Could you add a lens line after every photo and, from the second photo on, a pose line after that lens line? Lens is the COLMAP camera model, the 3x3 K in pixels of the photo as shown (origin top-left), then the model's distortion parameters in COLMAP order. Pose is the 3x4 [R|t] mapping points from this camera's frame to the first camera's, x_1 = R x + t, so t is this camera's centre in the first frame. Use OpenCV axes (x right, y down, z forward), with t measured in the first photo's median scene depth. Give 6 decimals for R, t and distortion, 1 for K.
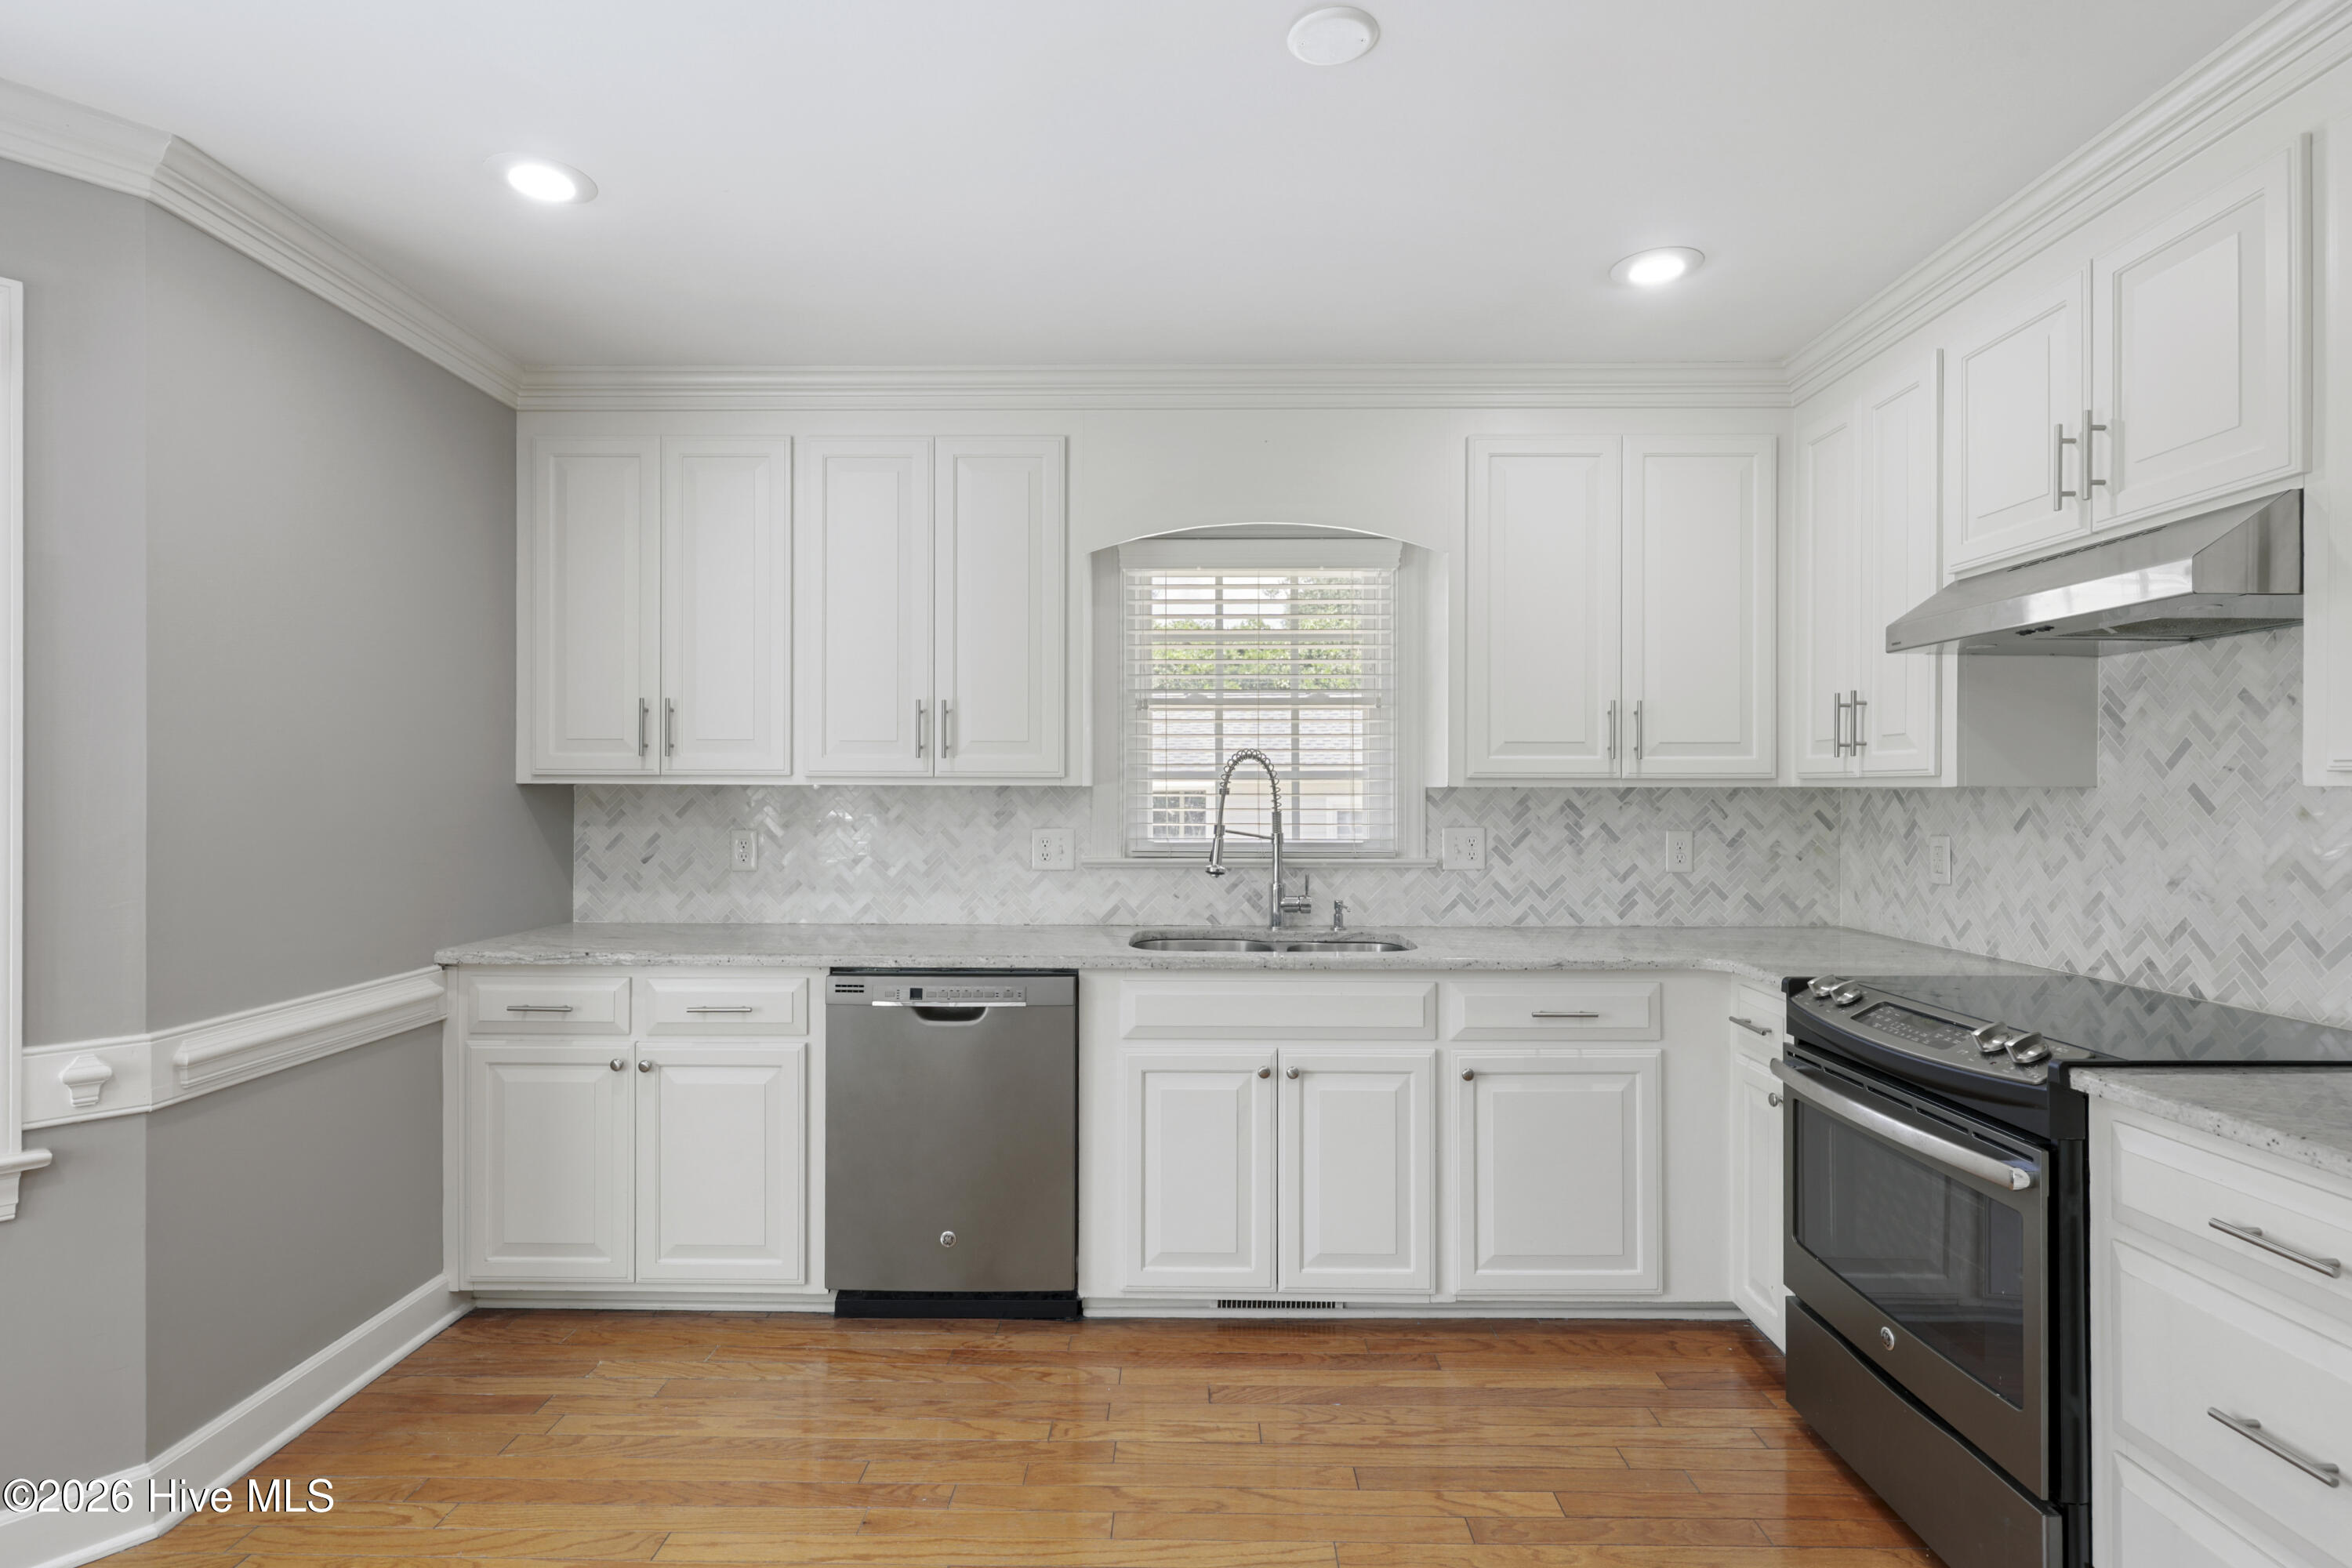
lens RADIAL K [[1167.8, 0, 1176.8], [0, 1167.8, 791.8], [0, 0, 1]] dist [-0.001240, -0.000842]
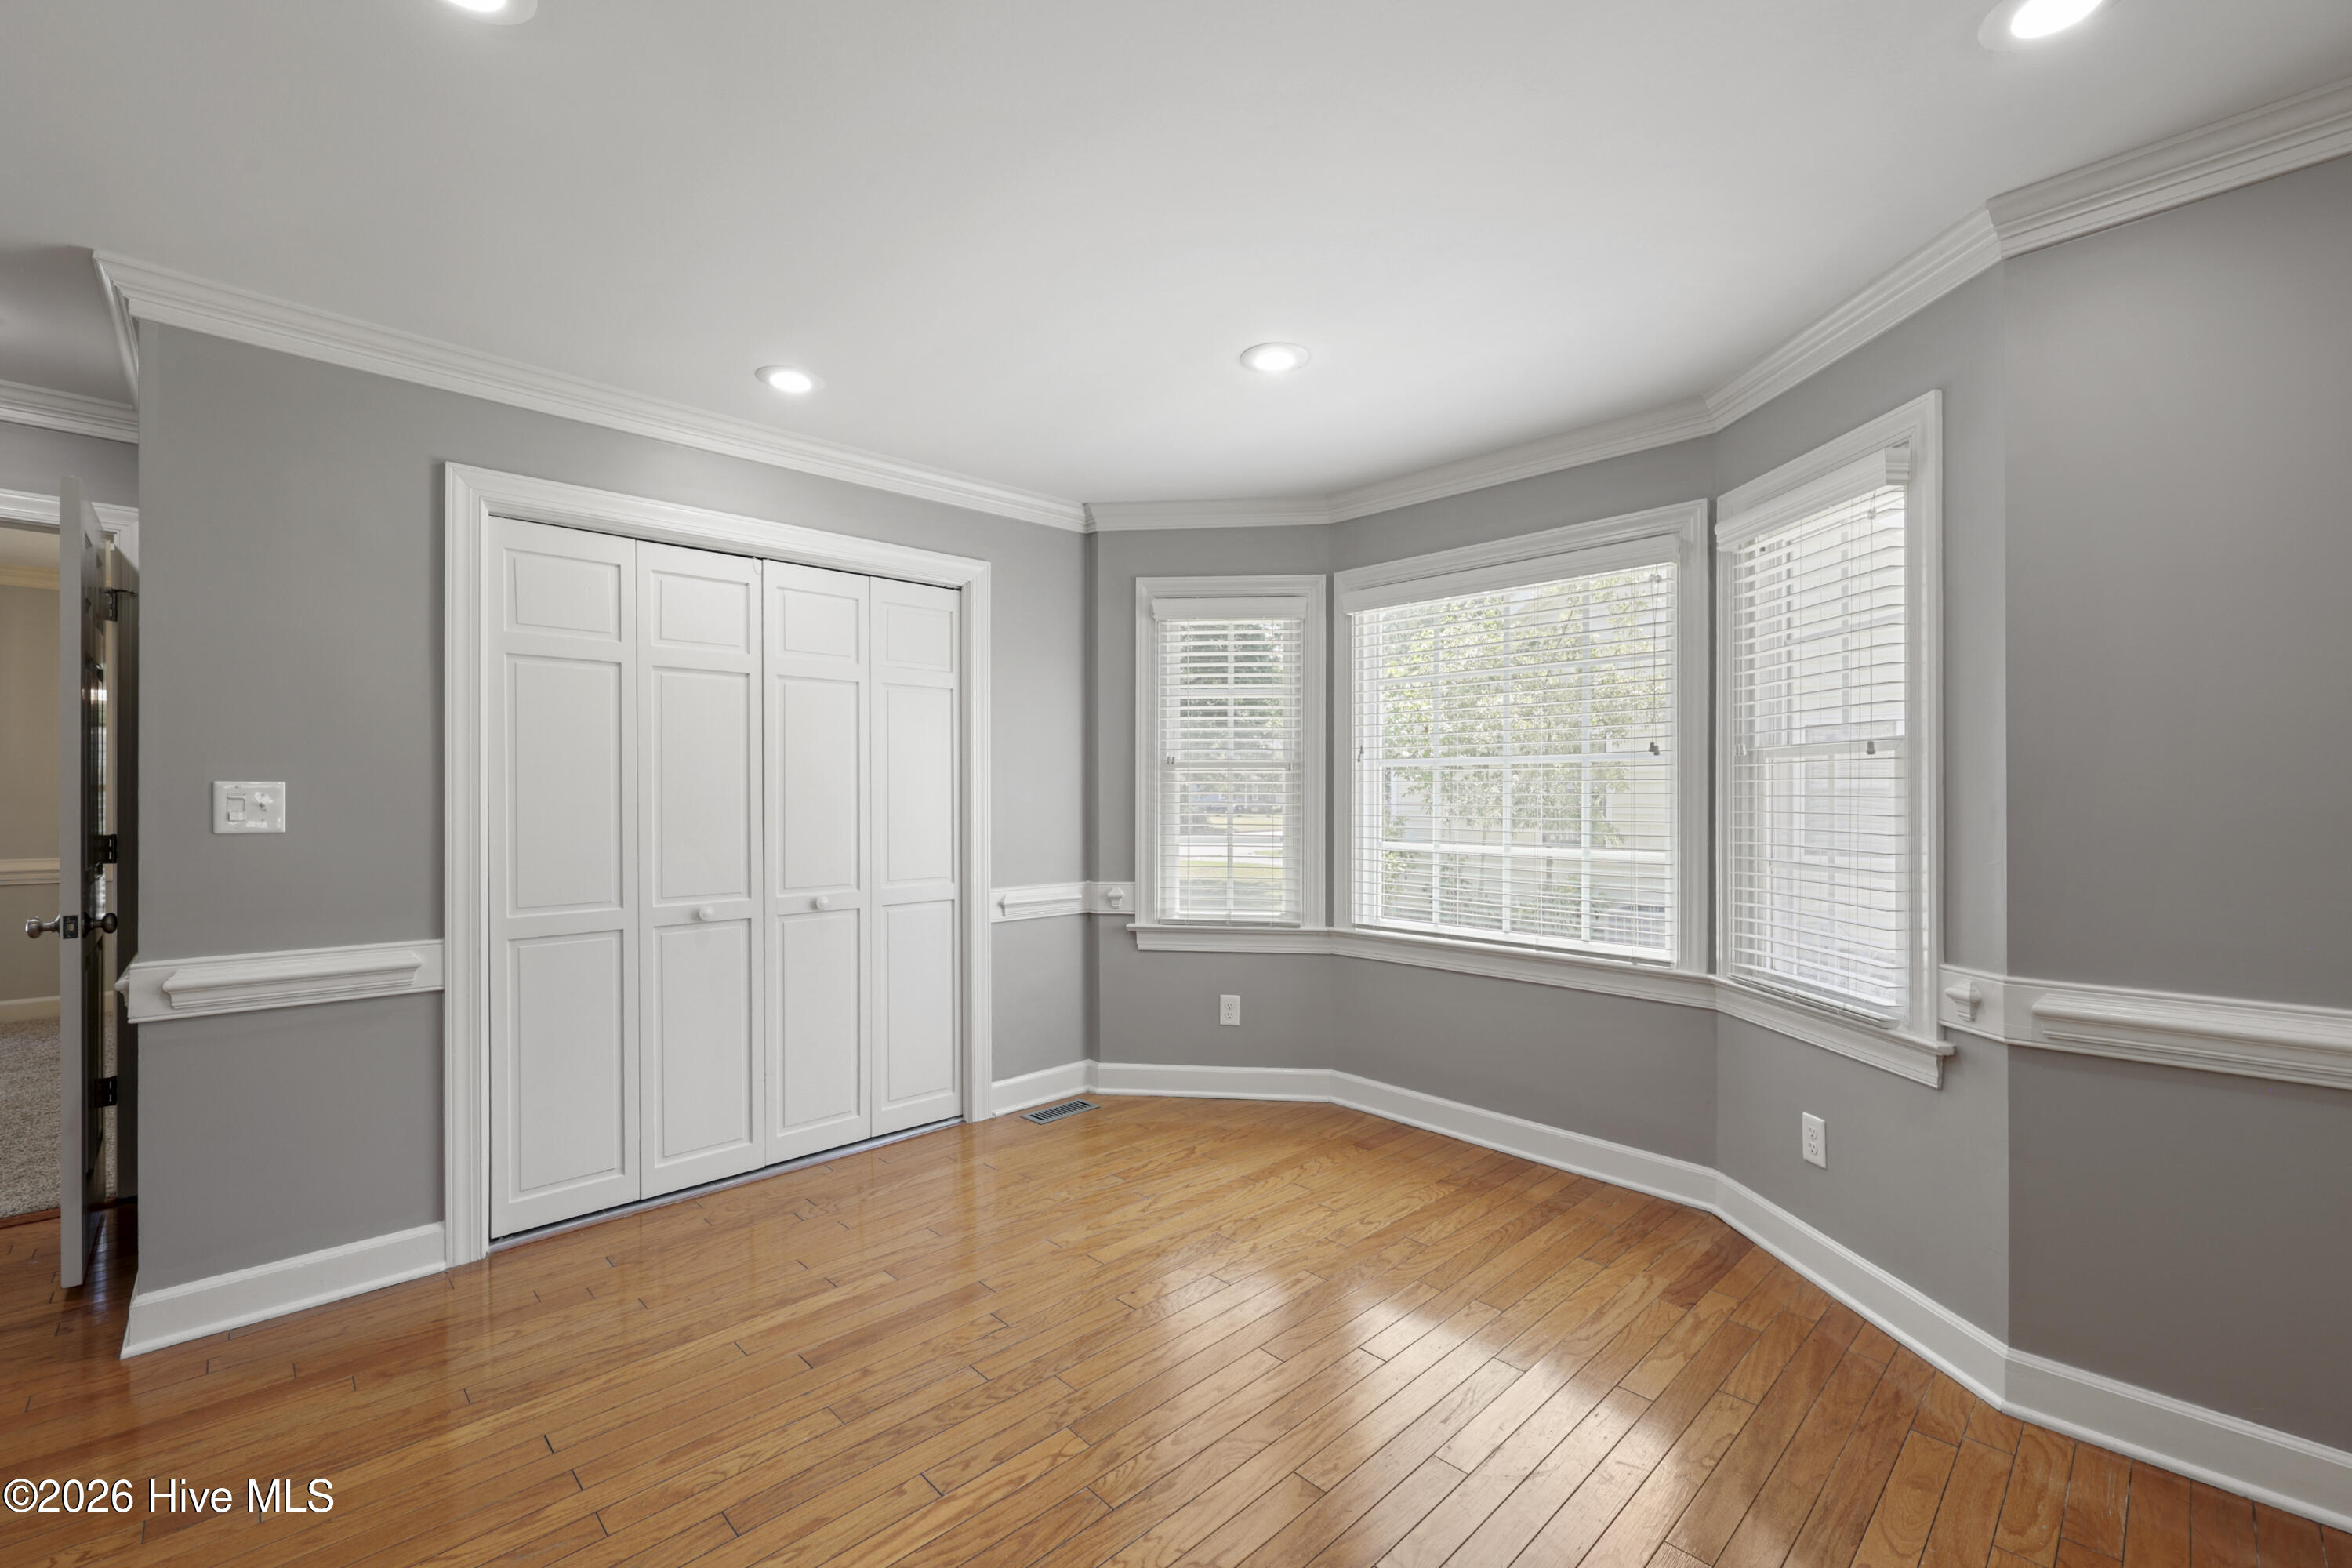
lens RADIAL K [[978.3, 0, 1170.0], [0, 978.3, 794.1], [0, 0, 1]] dist [-0.001222, -0.000288]
pose [[-0.713233, -0.003218, -0.700919, 0.282364], [0.000005, 0.999989, -0.004596, 0.021544], [0.700927, -0.003281, -0.713226, 0.791460]]
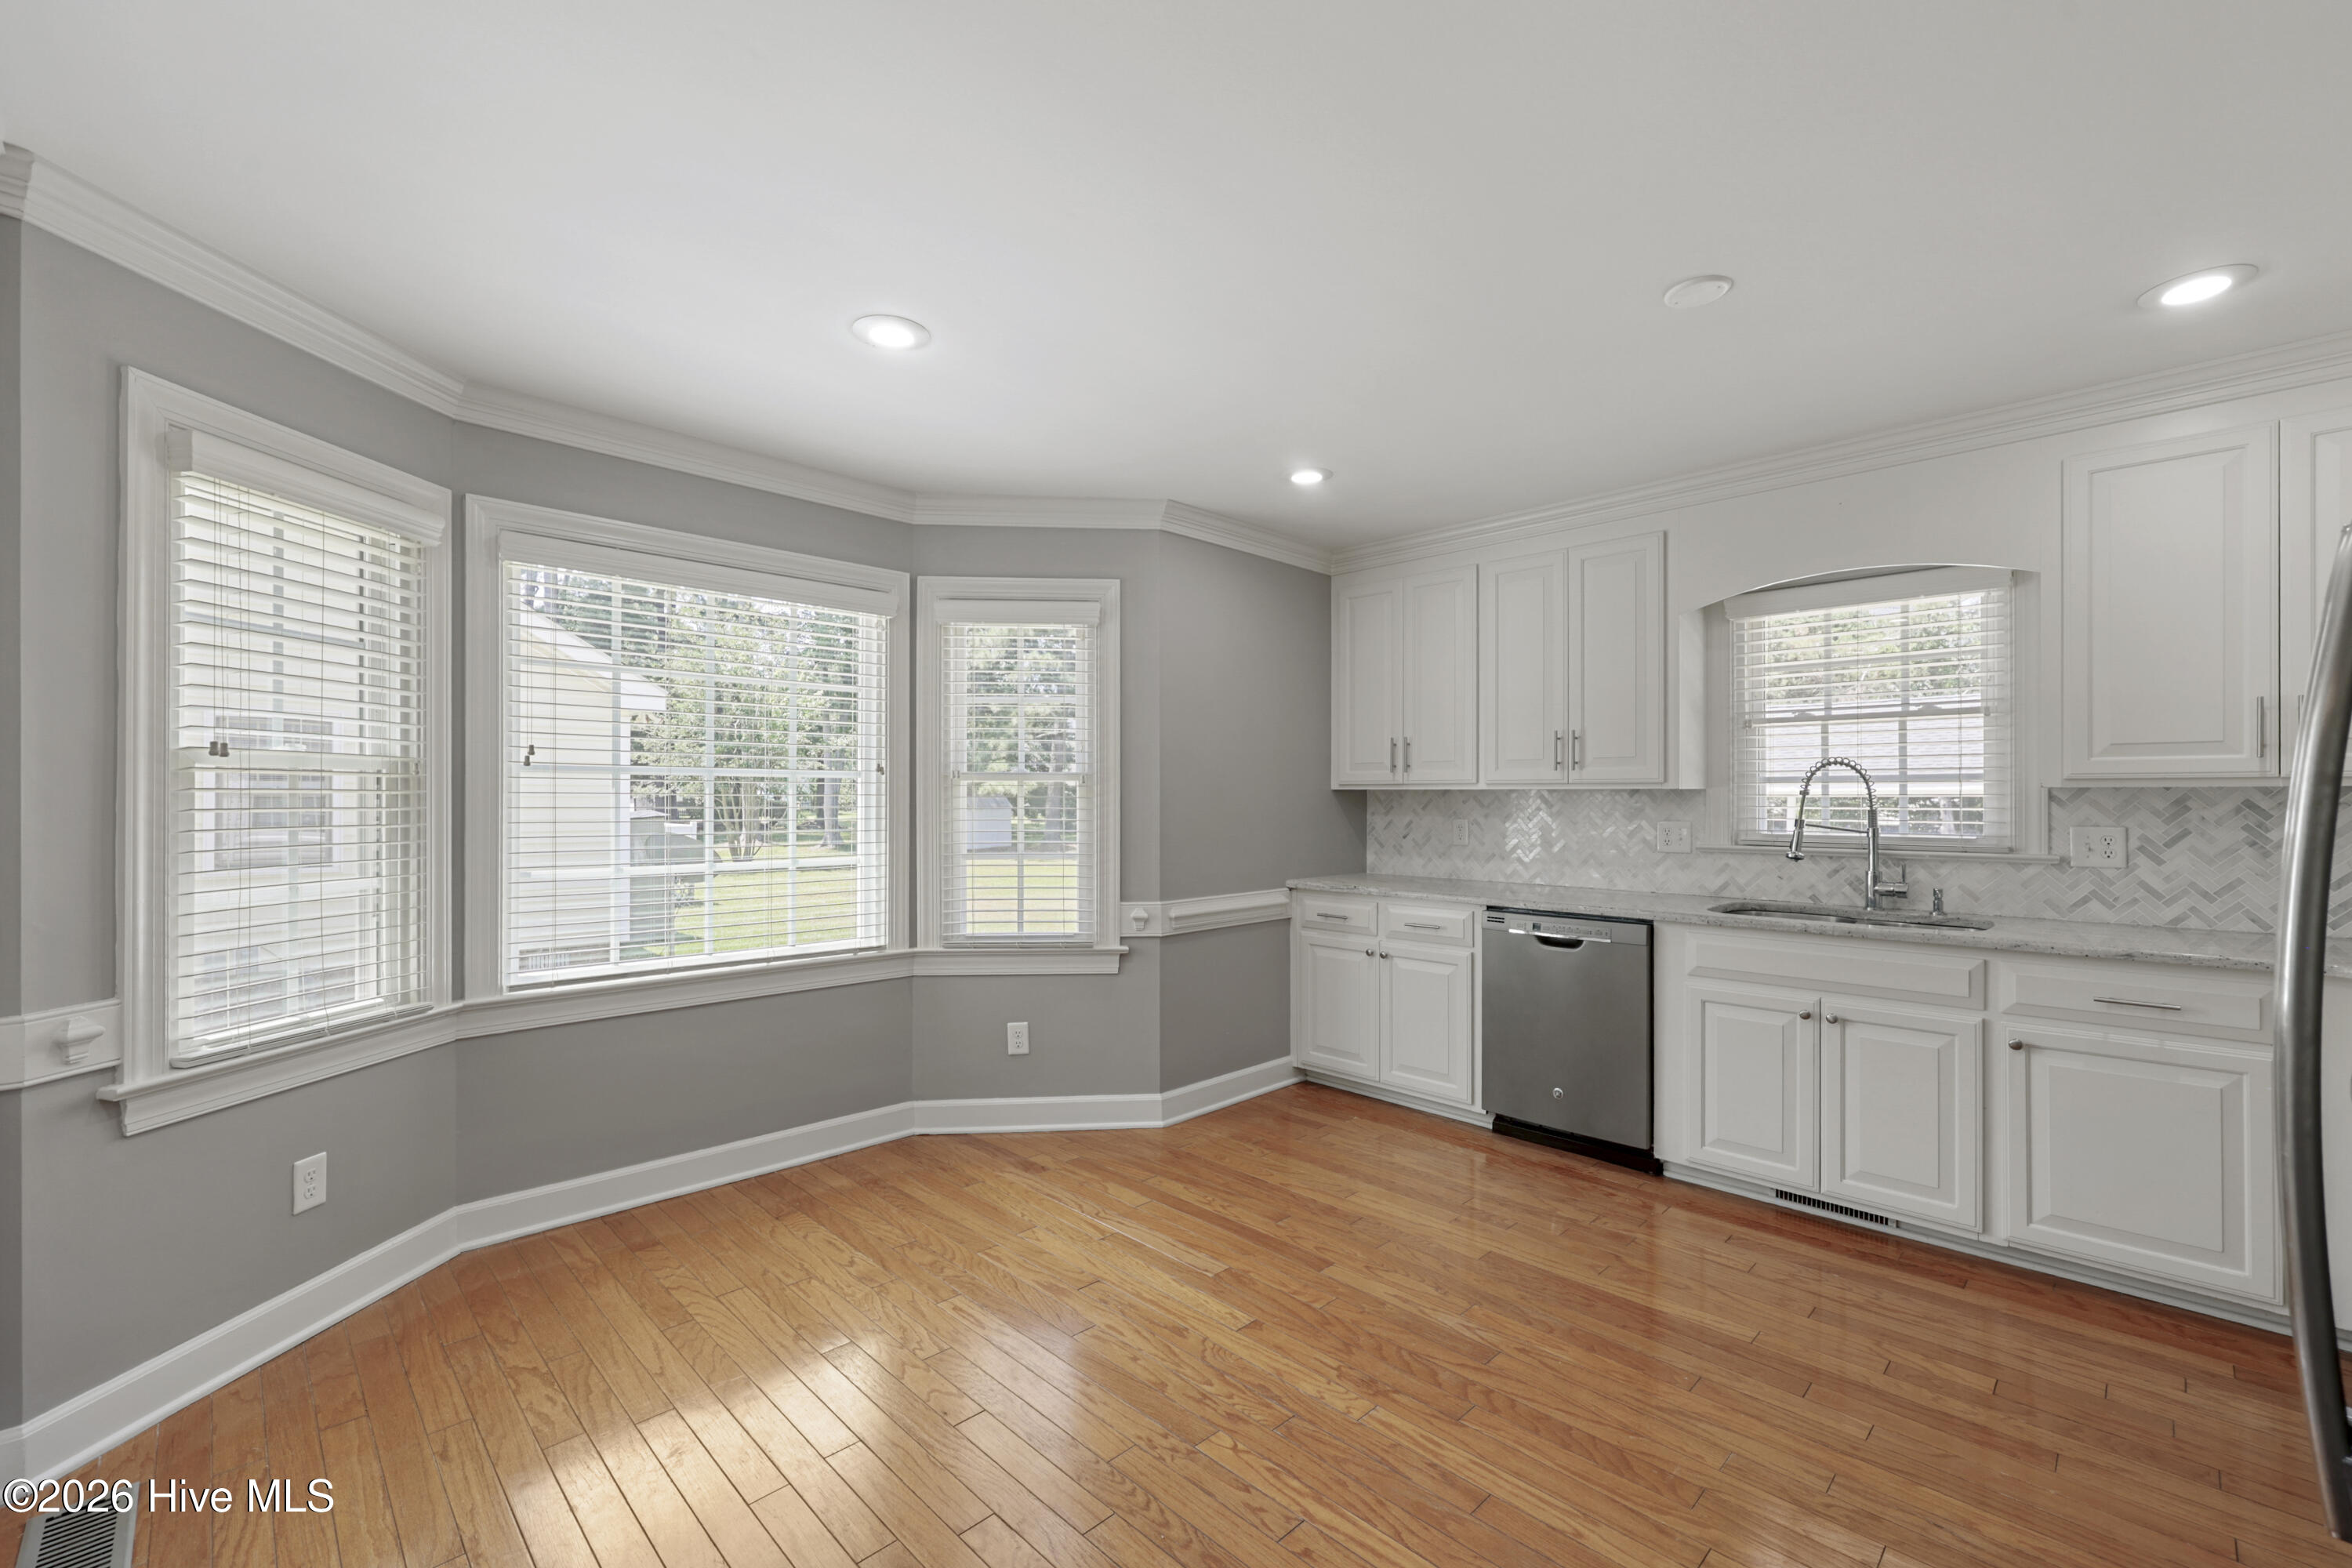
lens RADIAL K [[978.3, 0, 1179.3], [0, 978.3, 793.0], [0, 0, 1]] dist [-0.001222, -0.000288]
pose [[0.715285, -0.003770, -0.698822, 0.327924], [0.001398, 0.999991, -0.003963, 0.003658], [0.698831, 0.001858, 0.715284, -0.229309]]
